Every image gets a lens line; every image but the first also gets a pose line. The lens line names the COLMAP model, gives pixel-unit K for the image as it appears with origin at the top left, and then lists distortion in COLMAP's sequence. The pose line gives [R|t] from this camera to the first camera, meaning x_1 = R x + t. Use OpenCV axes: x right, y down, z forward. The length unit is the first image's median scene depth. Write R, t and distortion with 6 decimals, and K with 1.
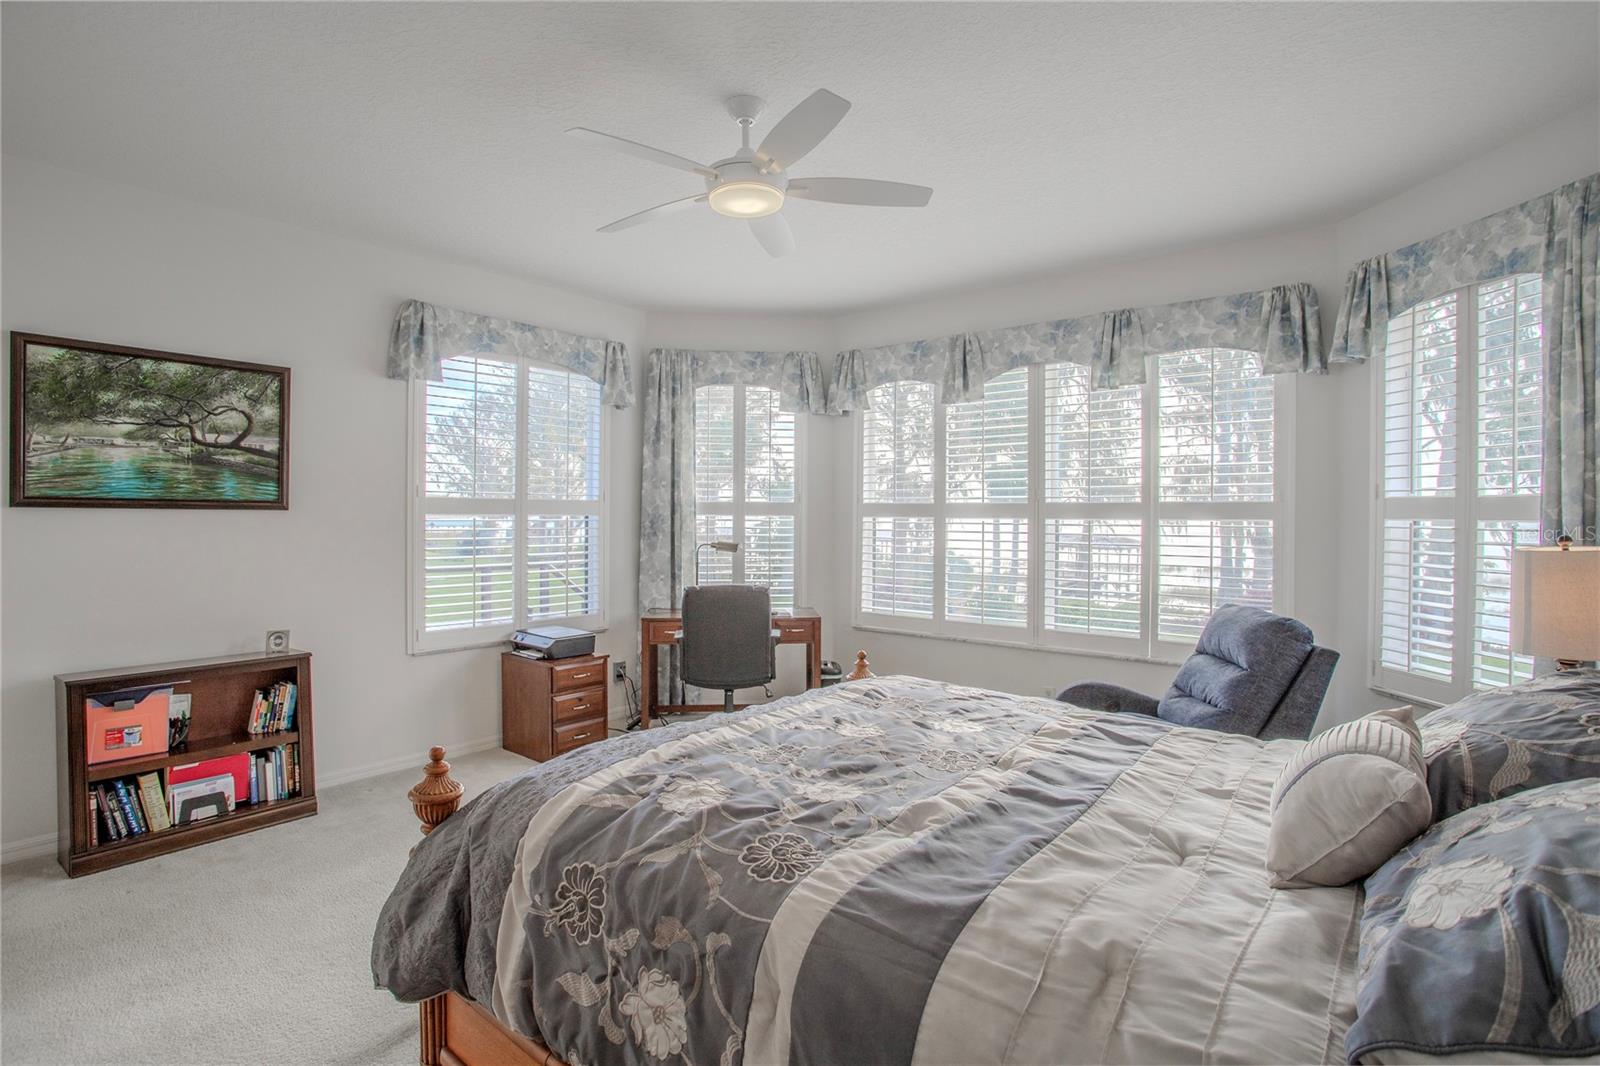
lens RADIAL K [[784.3, 0, 806.2], [0, 784.3, 523.9], [0, 0, 1]] dist [-0.081870, 0.040481]
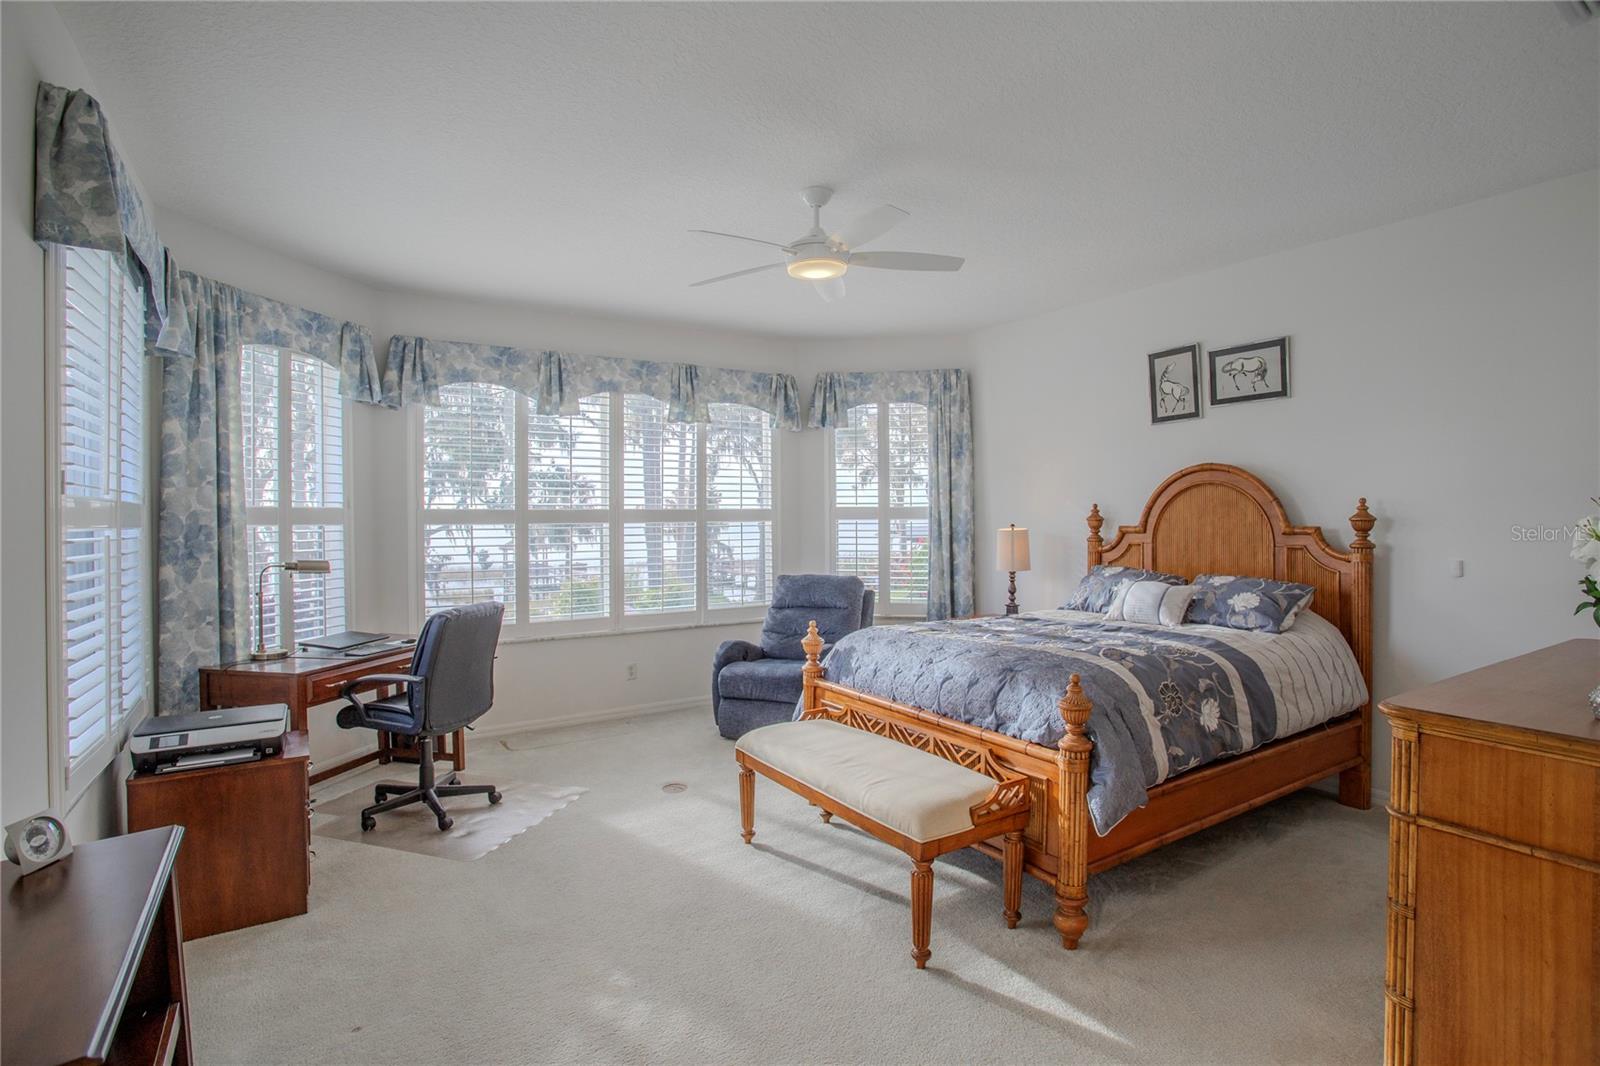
lens RADIAL K [[785.8, 0, 802.4], [0, 785.8, 524.2], [0, 0, 1]] dist [-0.060103, 0.022432]
pose [[0.312774, -0.015200, 0.949706, -0.719477], [0.019380, 0.999766, 0.009619, -0.010620], [-0.949630, 0.015396, 0.312996, 0.350822]]
